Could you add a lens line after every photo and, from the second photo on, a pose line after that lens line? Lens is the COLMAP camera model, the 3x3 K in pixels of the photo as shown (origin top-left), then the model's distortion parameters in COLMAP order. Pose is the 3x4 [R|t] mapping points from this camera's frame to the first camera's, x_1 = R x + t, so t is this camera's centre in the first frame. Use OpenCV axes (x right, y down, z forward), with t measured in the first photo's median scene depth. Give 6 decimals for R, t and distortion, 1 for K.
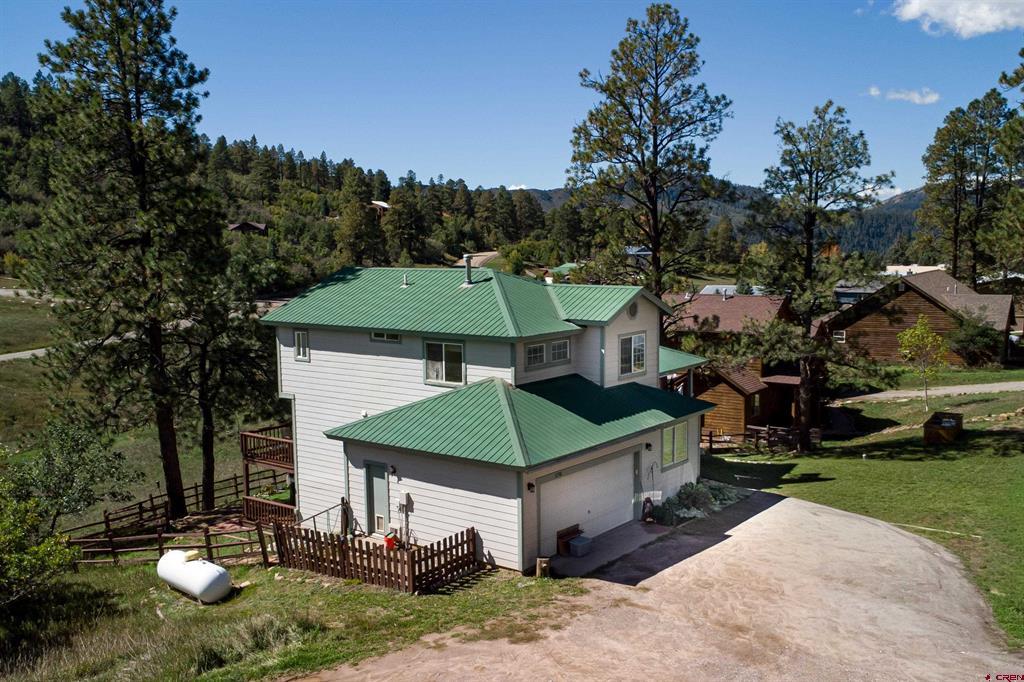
lens RADIAL K [[985.3, 0, 516.2], [0, 985.3, 345.1], [0, 0, 1]] dist [-0.001903, 0.000000]
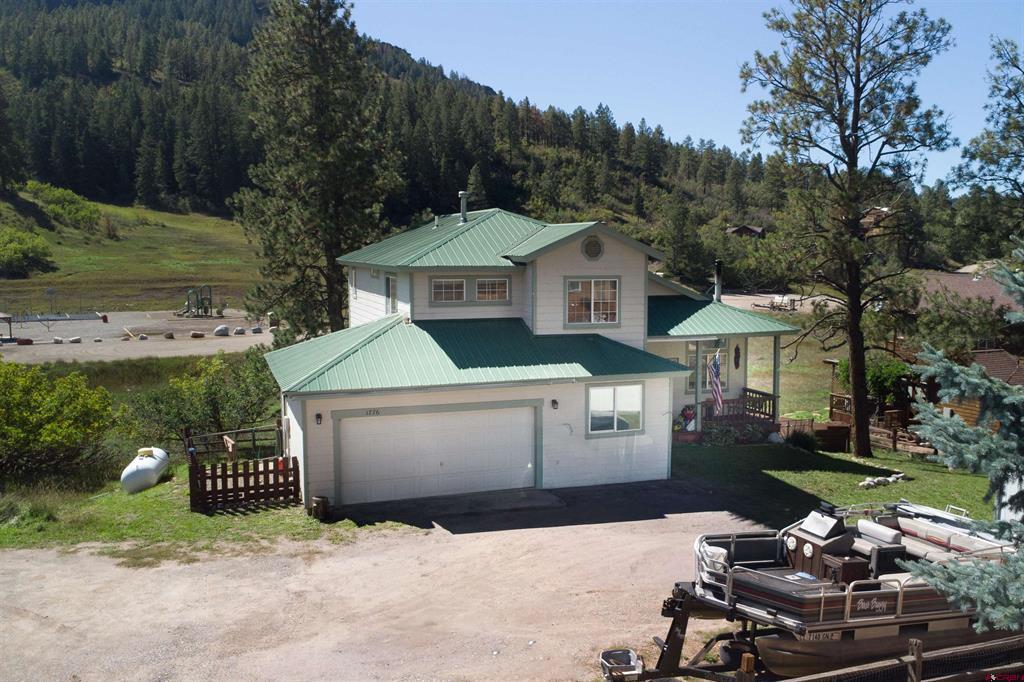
lens RADIAL K [[888.0, 0, 554.9], [0, 888.0, 335.5], [0, 0, 1]] dist [0.008023, 0.001057]
pose [[0.857831, 0.065523, -0.509737, 0.517523], [-0.070994, 0.997438, 0.008738, 0.036707], [0.509004, 0.028693, 0.860286, 0.333870]]
